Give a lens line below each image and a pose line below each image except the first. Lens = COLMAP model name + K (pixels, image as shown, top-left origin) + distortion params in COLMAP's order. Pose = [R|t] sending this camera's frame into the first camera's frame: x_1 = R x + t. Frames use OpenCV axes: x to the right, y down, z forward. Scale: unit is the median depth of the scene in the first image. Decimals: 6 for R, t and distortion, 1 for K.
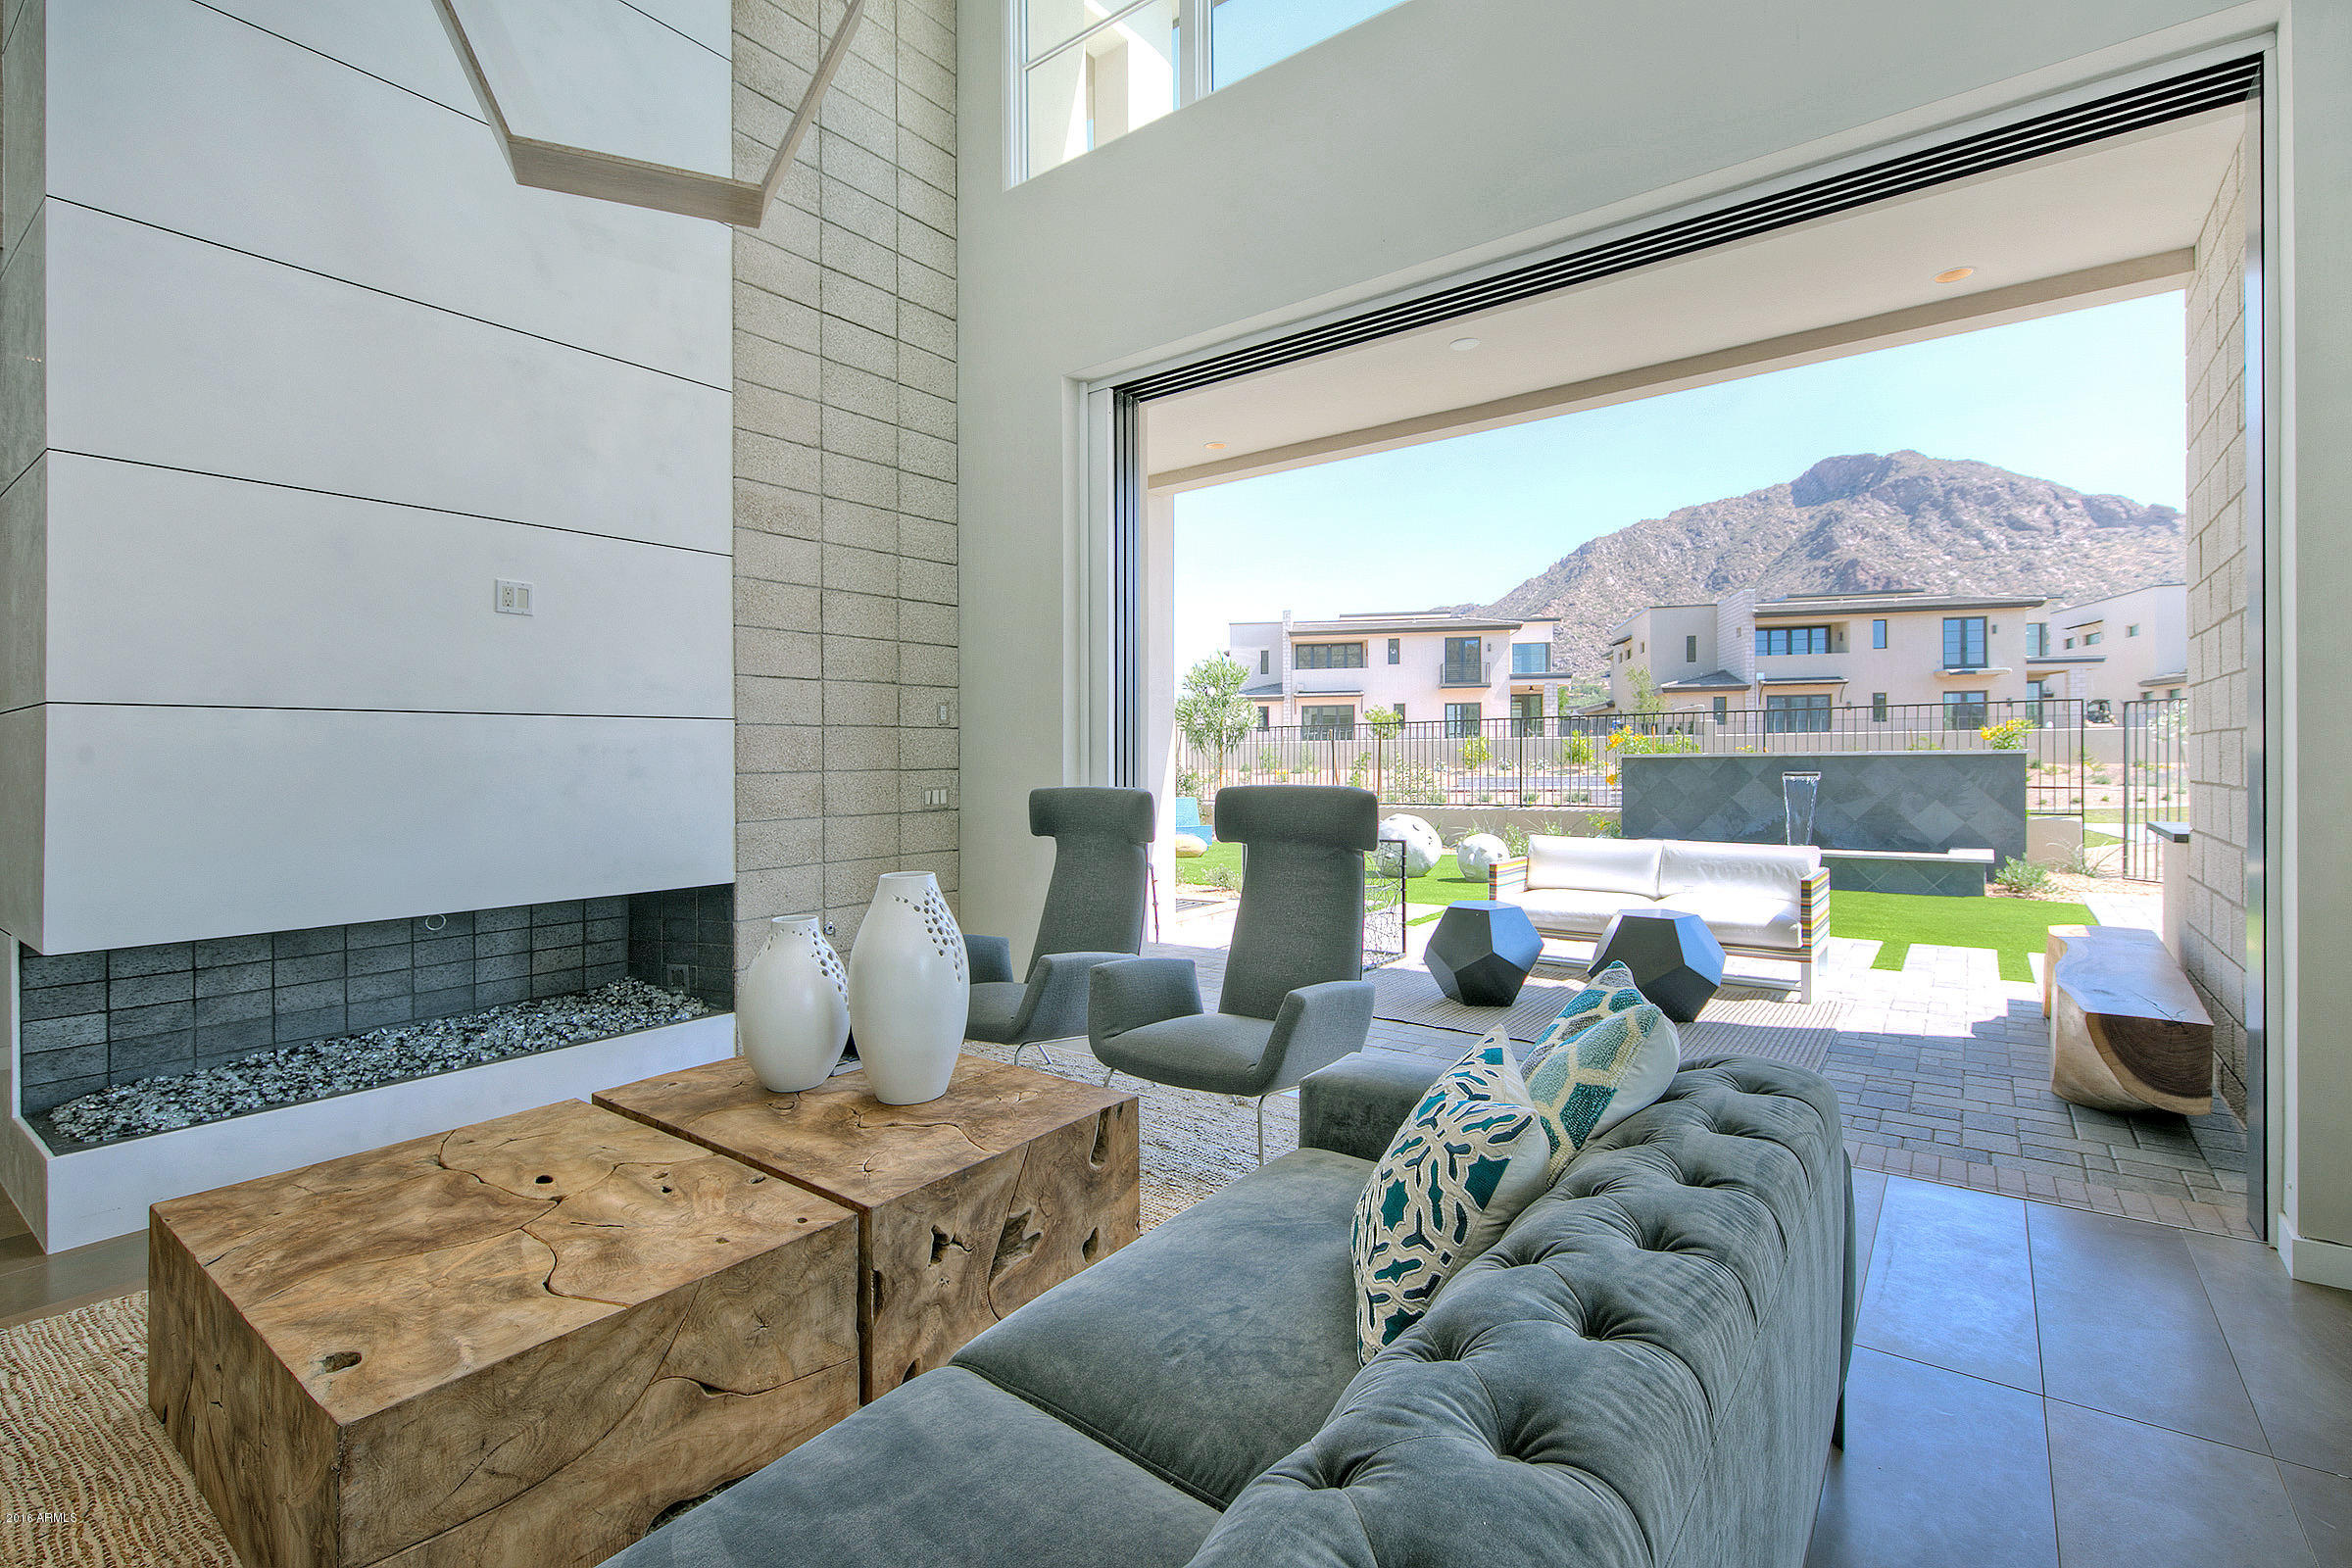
lens RADIAL K [[1058.8, 0, 1176.0], [0, 1058.8, 784.0], [0, 0, 1]] dist [0.000646, -0.000377]
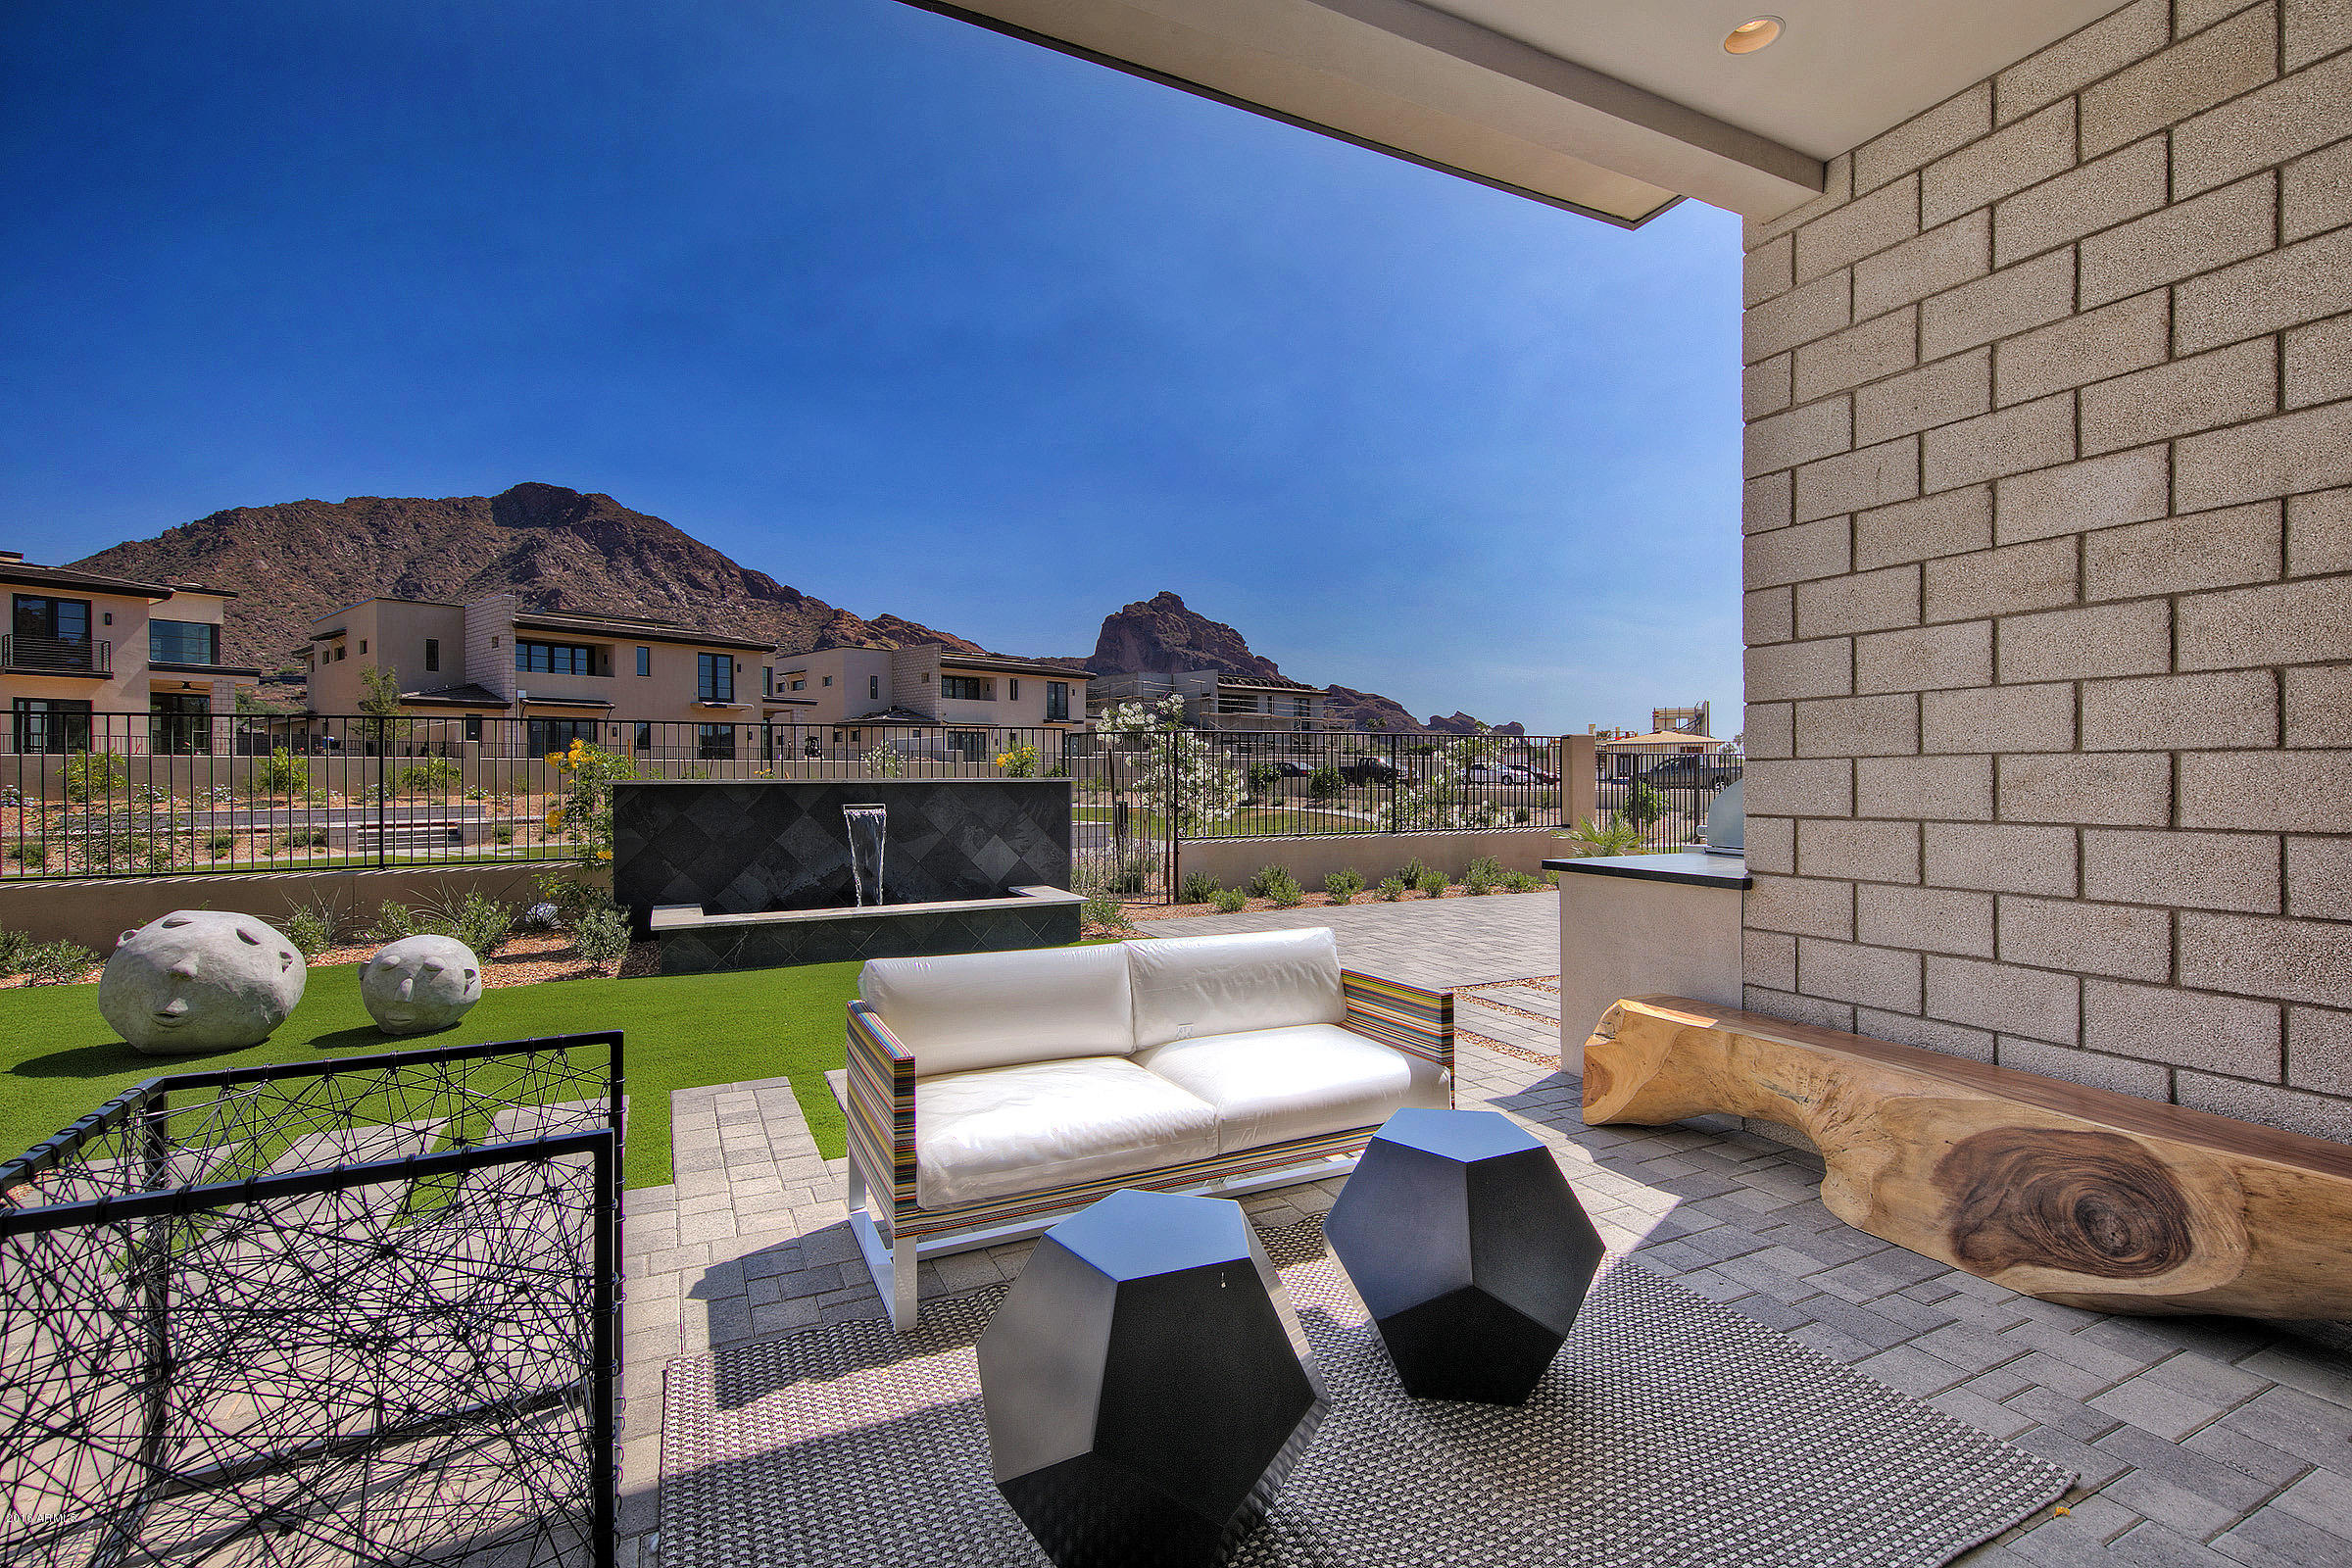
lens RADIAL K [[1058.8, 0, 1176.0], [0, 1058.8, 784.0], [0, 0, 1]] dist [0.000646, -0.000377]
pose [[0.445958, 0.003710, 0.895046, -0.000908], [0.019631, 0.999710, -0.013924, -0.002466], [-0.894838, 0.023780, 0.445756, 0.102588]]
